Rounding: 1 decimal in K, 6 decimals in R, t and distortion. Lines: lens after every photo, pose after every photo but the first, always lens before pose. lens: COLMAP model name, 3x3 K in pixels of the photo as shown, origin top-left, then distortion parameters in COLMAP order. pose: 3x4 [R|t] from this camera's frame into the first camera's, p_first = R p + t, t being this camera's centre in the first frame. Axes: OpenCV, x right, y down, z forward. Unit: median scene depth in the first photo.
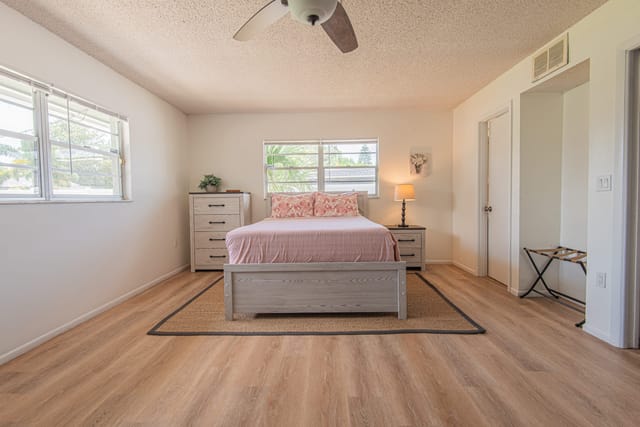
lens RADIAL K [[292.1, 0, 324.3], [0, 292.1, 211.1], [0, 0, 1]] dist [0.013510, -0.001986]
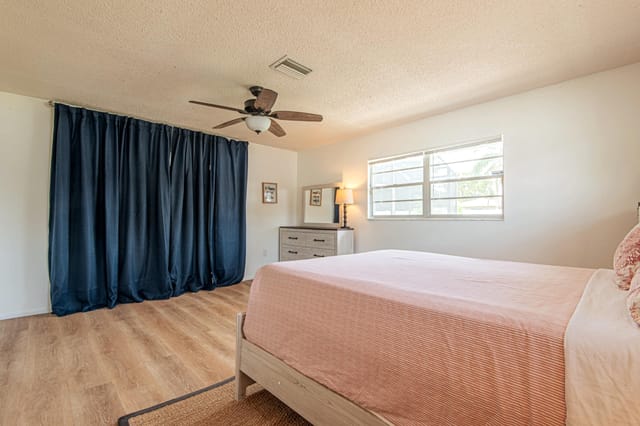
lens RADIAL K [[292.1, 0, 322.8], [0, 292.1, 211.4], [0, 0, 1]] dist [0.013510, -0.001986]
pose [[-0.712837, 0.004264, -0.701317, 0.373983], [-0.010551, 0.999803, 0.016803, -0.051729], [0.701251, 0.019377, -0.712651, 0.982284]]
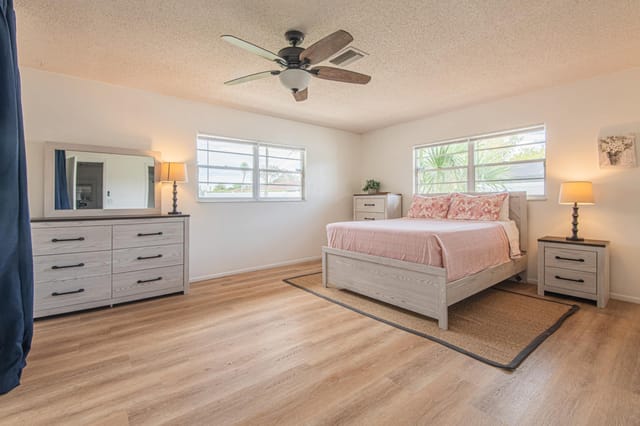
lens RADIAL K [[292.1, 0, 312.7], [0, 292.1, 205.4], [0, 0, 1]] dist [0.013510, -0.001986]
pose [[0.635614, 0.024978, -0.771603, 0.441304], [-0.035410, 0.999368, 0.003182, -0.013215], [0.771194, 0.025300, 0.636097, 0.031092]]
